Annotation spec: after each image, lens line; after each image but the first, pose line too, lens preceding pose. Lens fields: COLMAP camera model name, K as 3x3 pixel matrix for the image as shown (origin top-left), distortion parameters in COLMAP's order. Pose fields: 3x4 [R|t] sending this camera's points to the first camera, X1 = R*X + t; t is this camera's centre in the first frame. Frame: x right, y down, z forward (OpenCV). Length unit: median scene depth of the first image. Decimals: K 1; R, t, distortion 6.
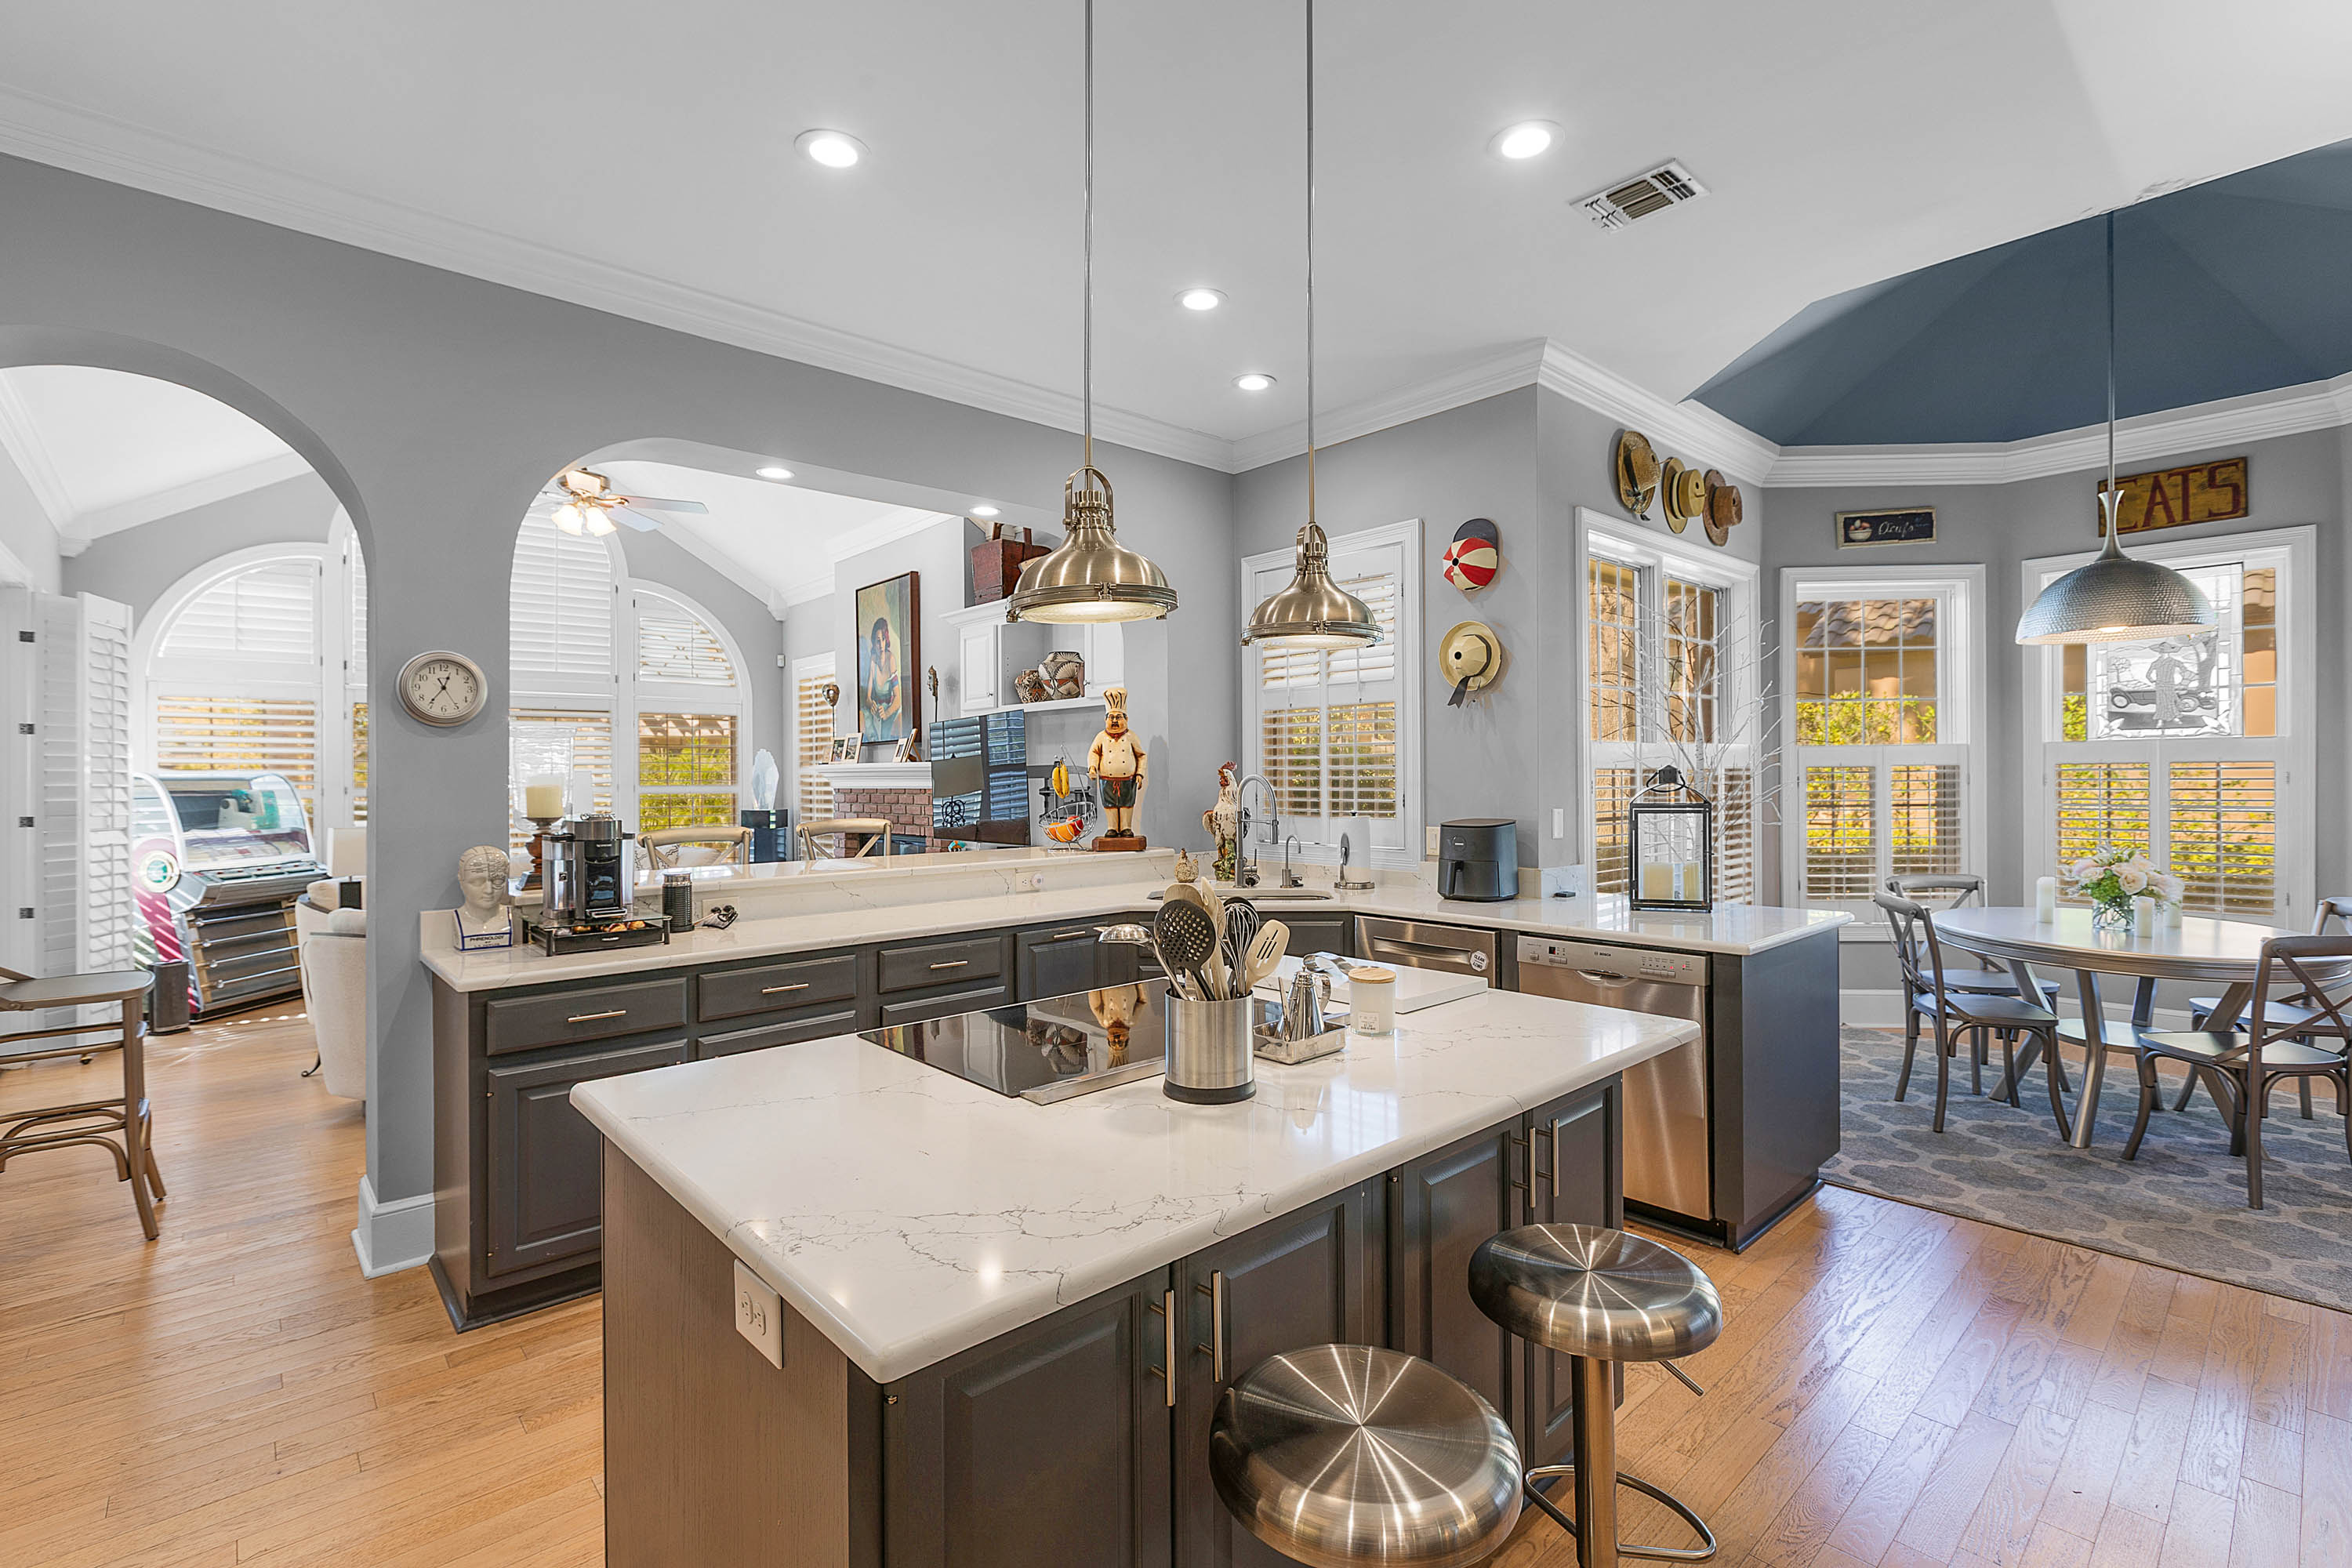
lens RADIAL K [[1044.6, 0, 1176.0], [0, 1044.6, 784.0], [0, 0, 1]] dist [-0.002125, -0.000508]
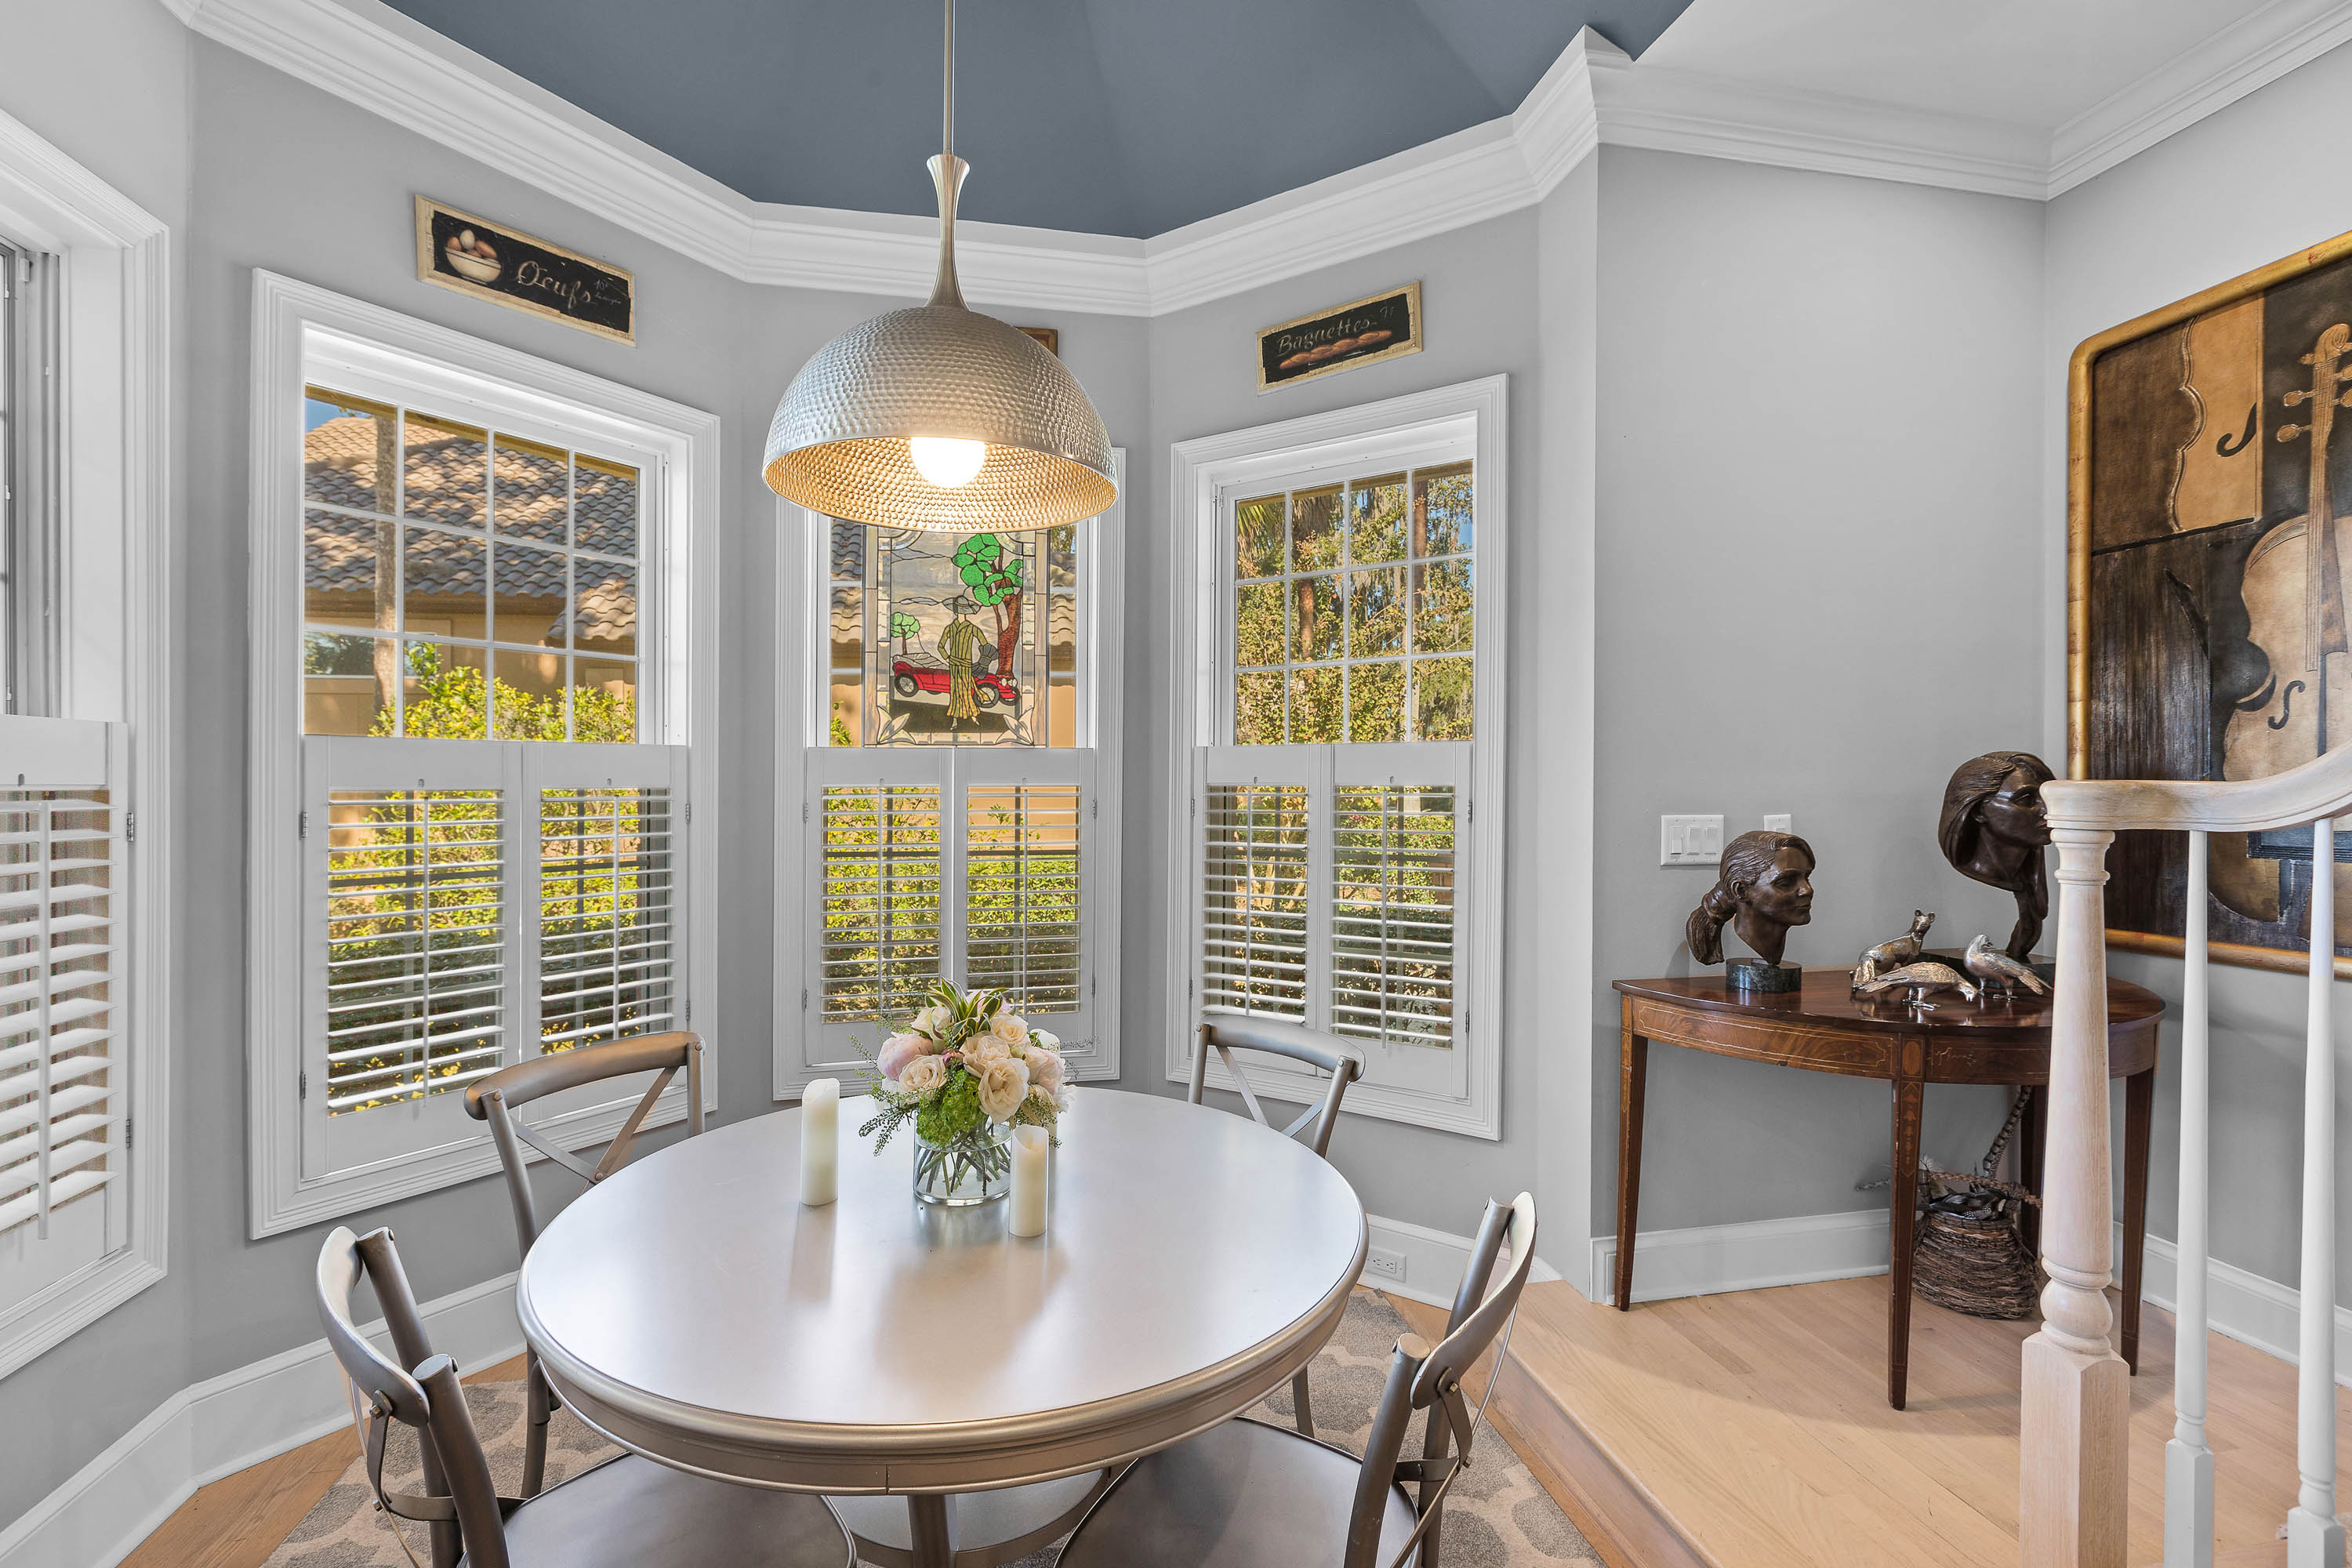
lens RADIAL K [[1077.6, 0, 1178.3], [0, 1077.6, 769.9], [0, 0, 1]] dist [-0.002013, -0.000183]
pose [[0.504058, 0.023513, 0.863350, 0.460811], [0.003284, 0.999570, -0.029140, -0.010819], [-0.863663, 0.017523, 0.503764, 0.568042]]
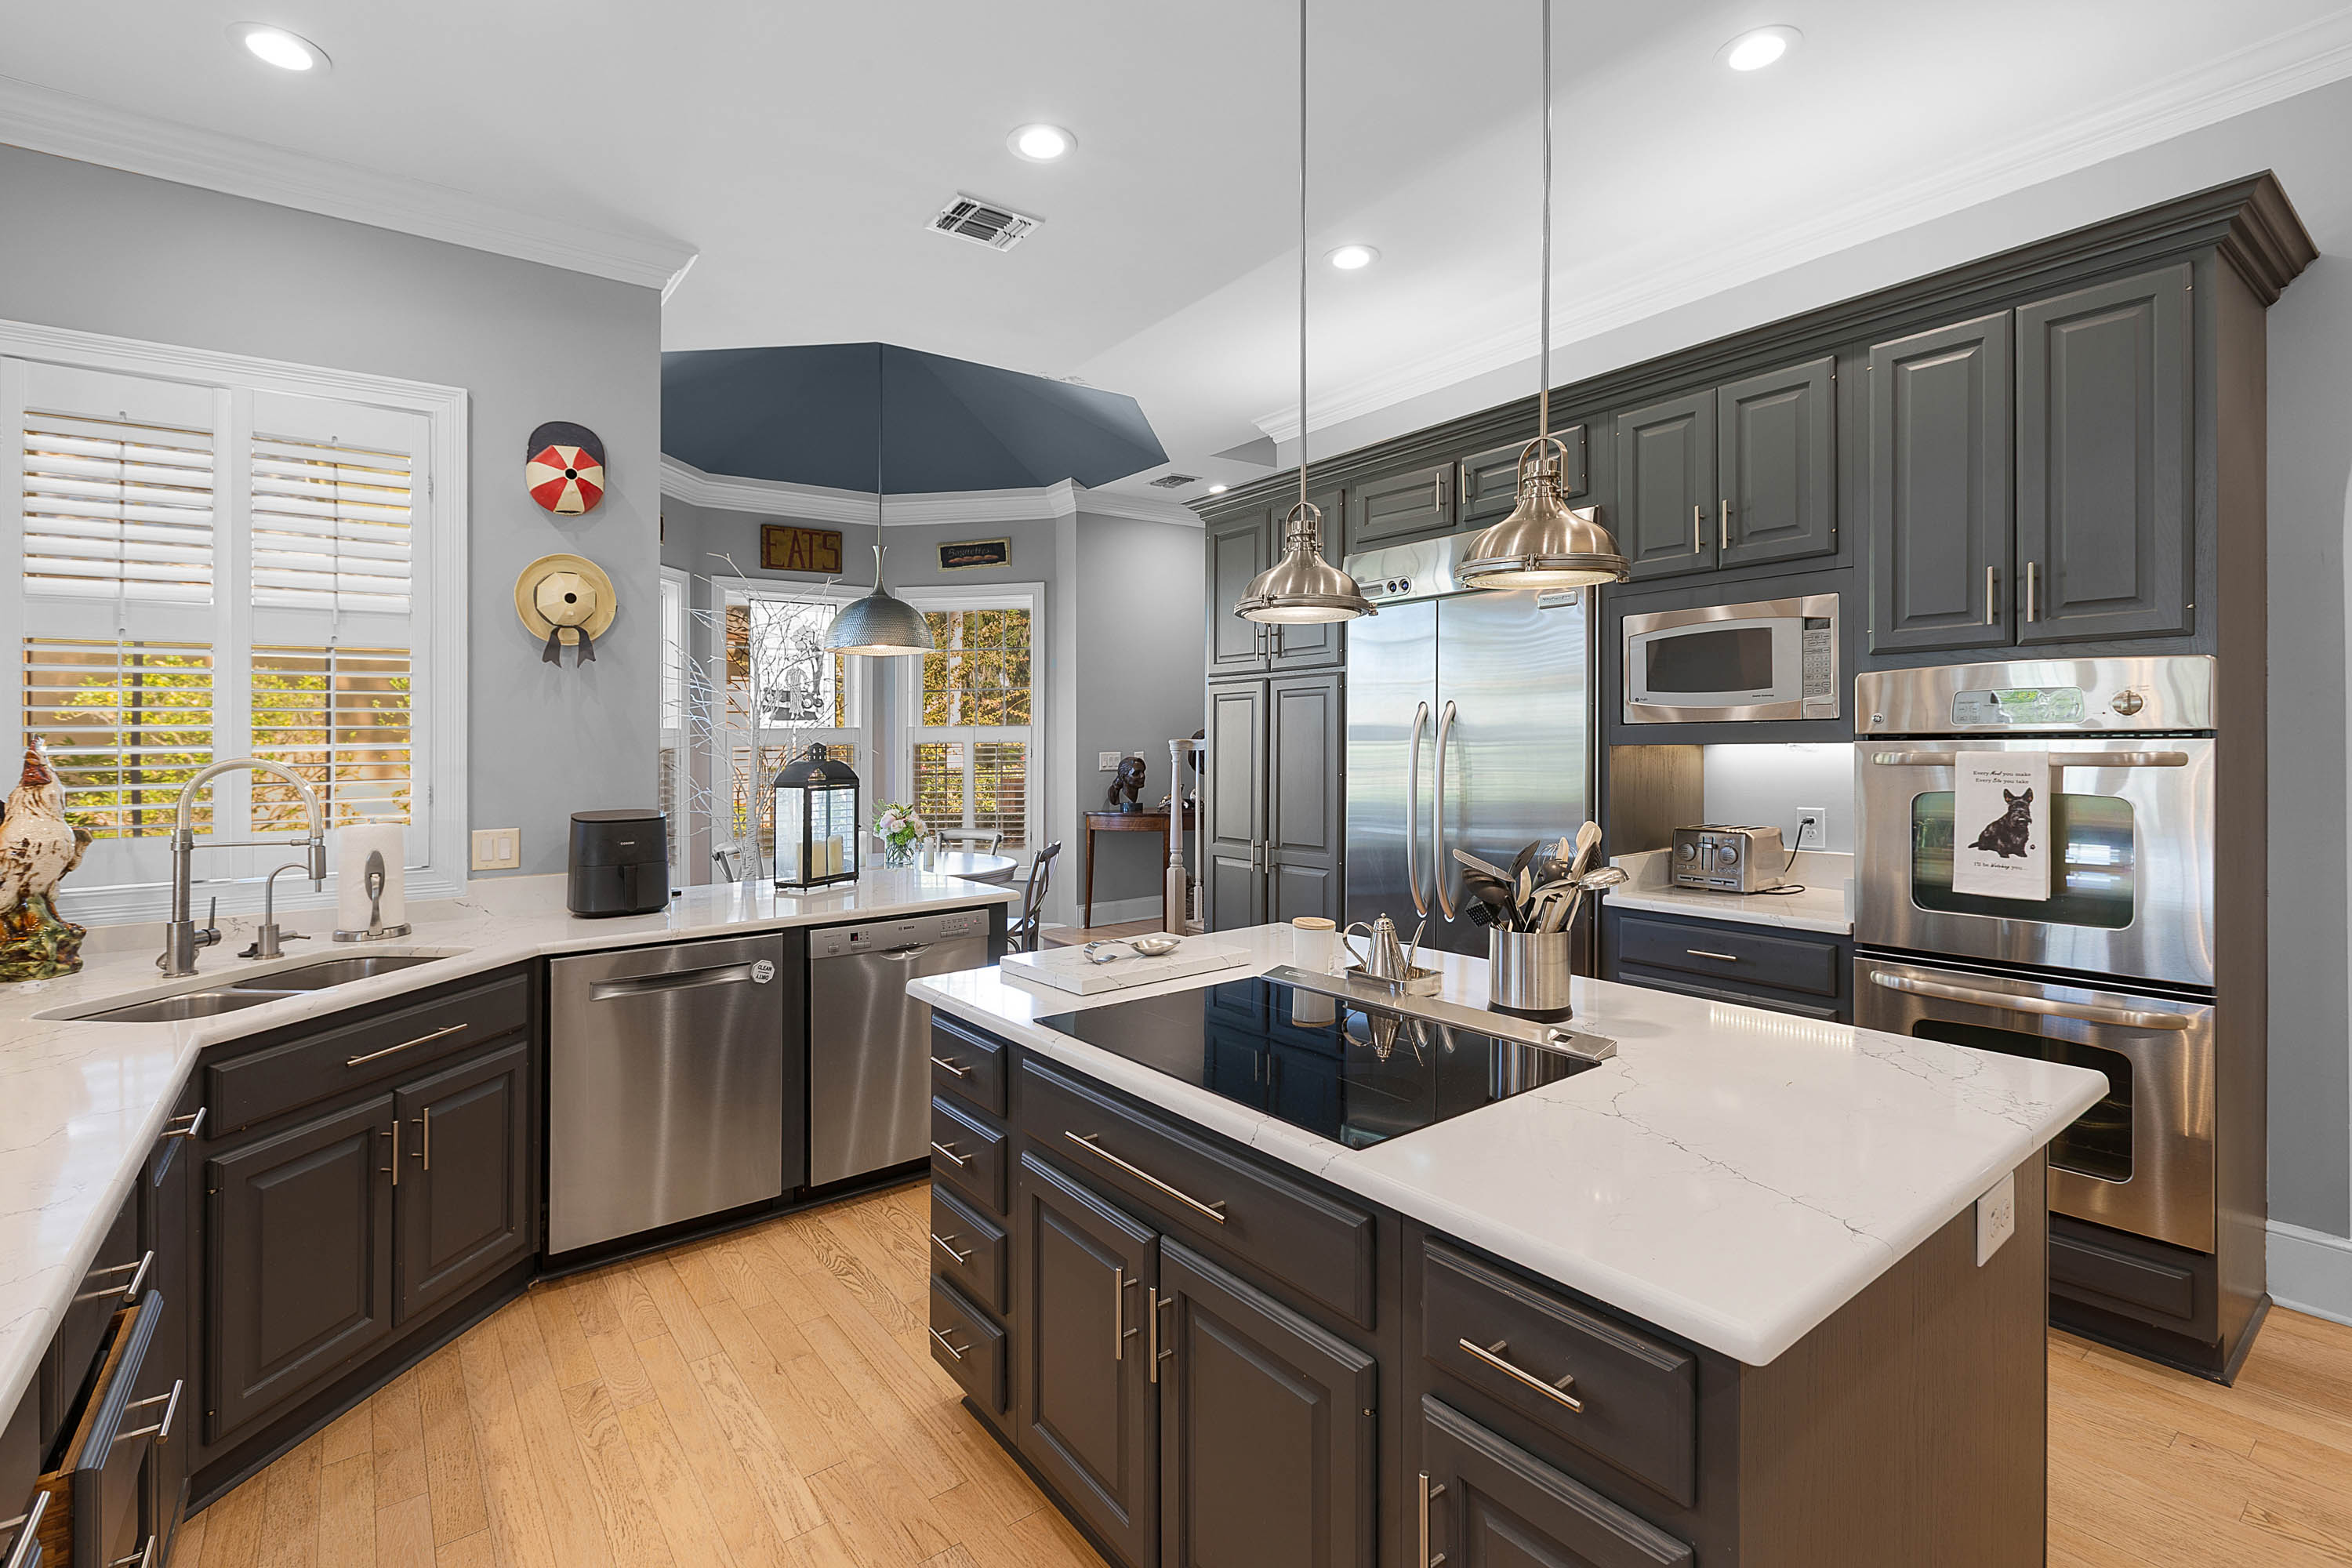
lens RADIAL K [[1068.0, 0, 1181.6], [0, 1068.0, 740.3], [0, 0, 1]] dist [-0.001250, 0.000042]
pose [[0.077570, 0.010448, 0.996932, -0.383237], [0.020029, 0.999727, -0.012036, -0.000878], [-0.996786, 0.020901, 0.077340, 0.410027]]
